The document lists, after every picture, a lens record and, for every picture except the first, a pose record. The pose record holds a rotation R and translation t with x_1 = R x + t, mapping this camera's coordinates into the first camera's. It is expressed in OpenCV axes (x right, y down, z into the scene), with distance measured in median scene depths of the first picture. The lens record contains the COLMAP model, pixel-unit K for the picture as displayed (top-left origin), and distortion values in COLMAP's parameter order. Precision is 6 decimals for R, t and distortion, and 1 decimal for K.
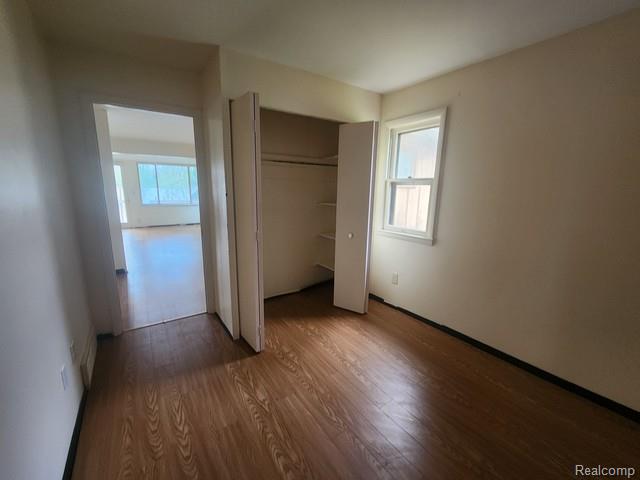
lens RADIAL K [[262.7, 0, 318.7], [0, 262.7, 238.7], [0, 0, 1]] dist [-0.000220, -0.000007]
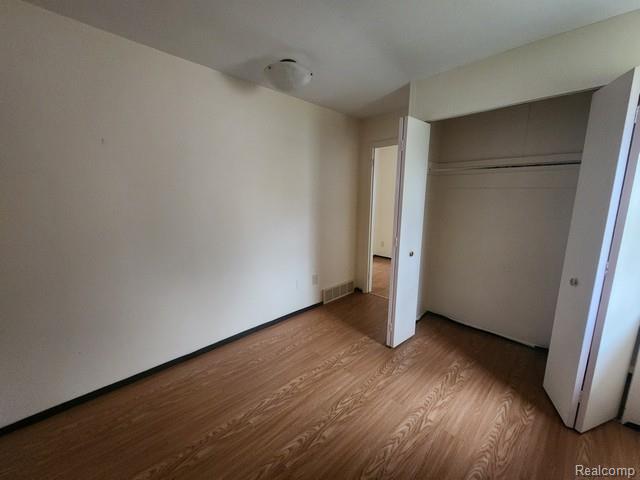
lens RADIAL K [[262.7, 0, 318.7], [0, 262.7, 238.7], [0, 0, 1]] dist [-0.000220, -0.000007]
pose [[0.160883, 0.143942, -0.976421, 0.787161], [-0.188372, 0.975600, 0.112783, -0.086542], [0.968831, 0.165785, 0.184072, 0.457864]]
